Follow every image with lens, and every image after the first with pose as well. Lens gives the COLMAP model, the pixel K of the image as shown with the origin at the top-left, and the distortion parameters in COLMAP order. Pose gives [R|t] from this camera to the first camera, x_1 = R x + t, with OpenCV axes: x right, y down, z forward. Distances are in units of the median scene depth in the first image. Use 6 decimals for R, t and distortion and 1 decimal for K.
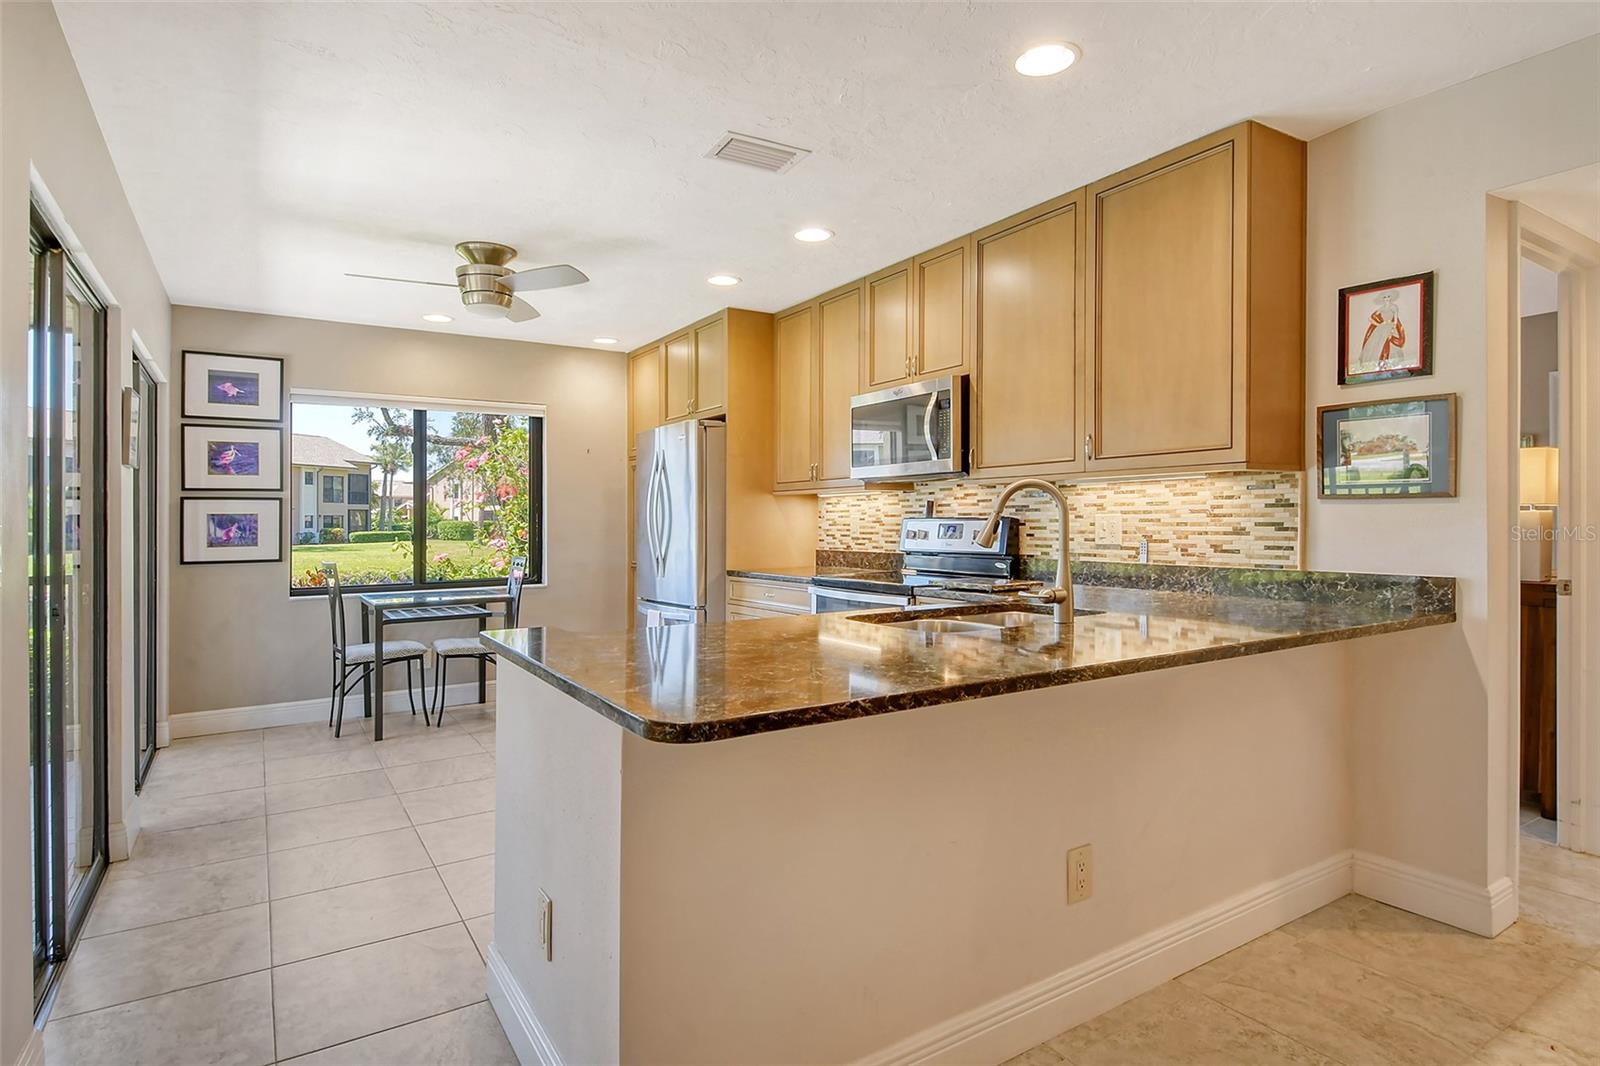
lens RADIAL K [[841.2, 0, 811.3], [0, 841.2, 525.6], [0, 0, 1]] dist [0.016729, 0.000338]
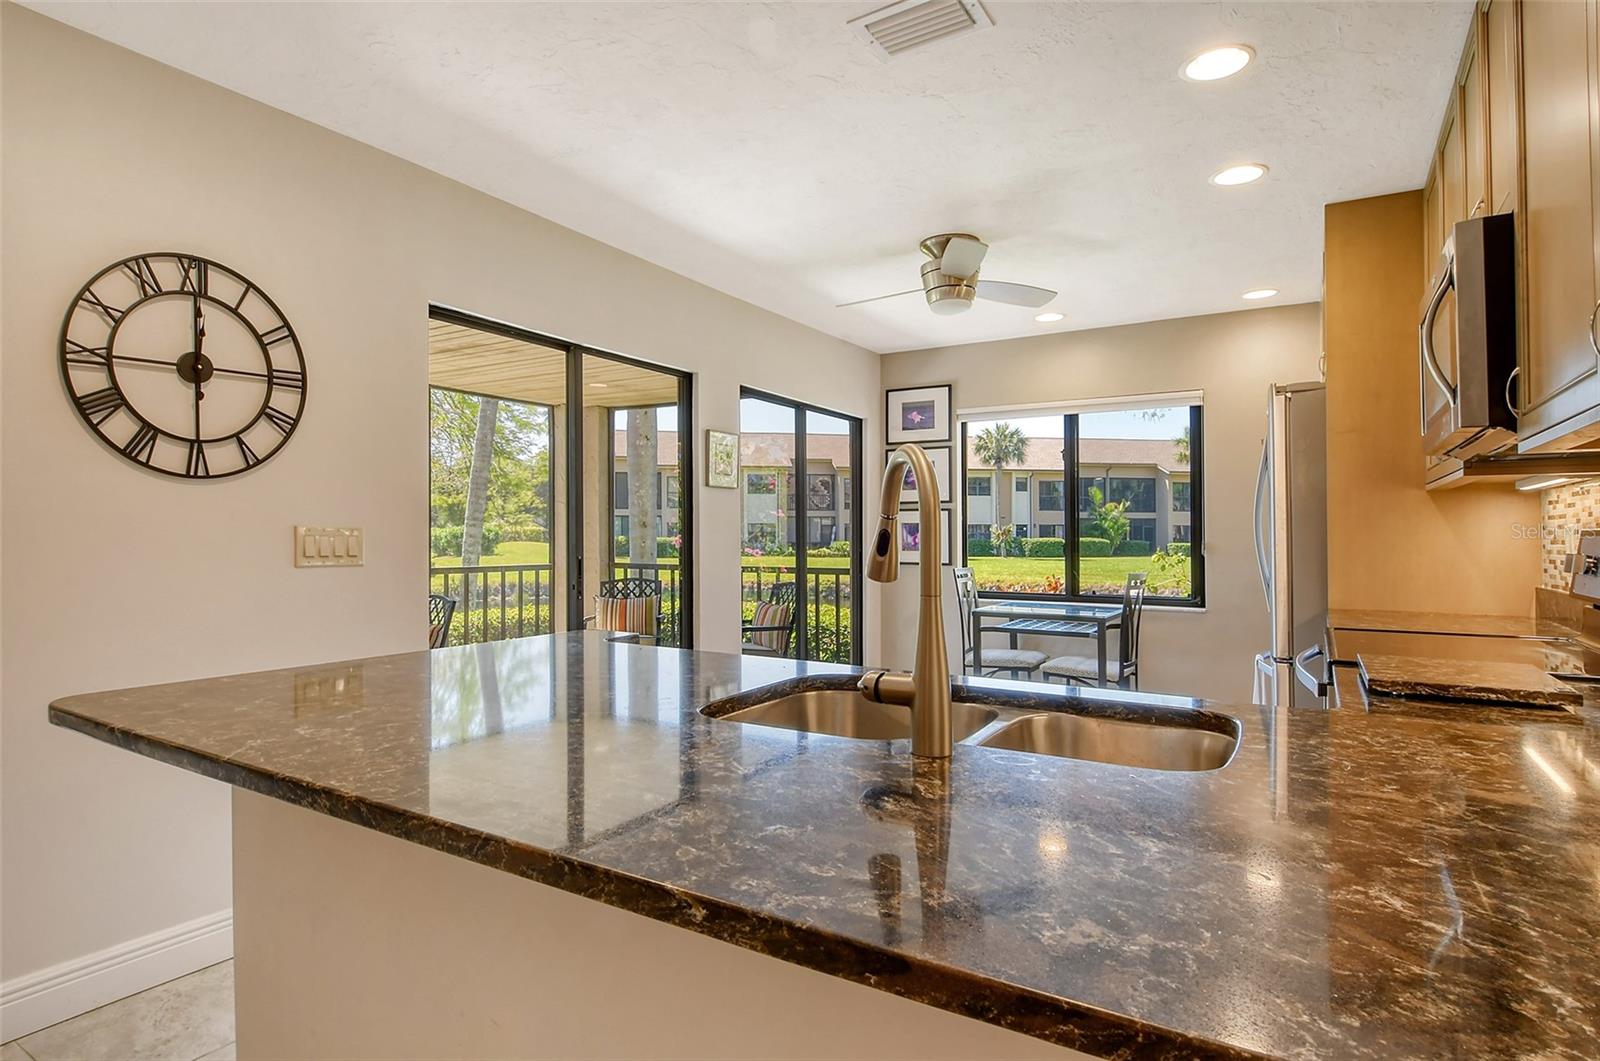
lens RADIAL K [[859.6, 0, 801.0], [0, 859.6, 520.9], [0, 0, 1]] dist [0.002024, -0.000055]
pose [[0.434168, -0.004339, -0.900822, 0.337586], [-0.012791, 0.999858, -0.010981, -0.001560], [0.900741, 0.016290, 0.434051, 0.359542]]
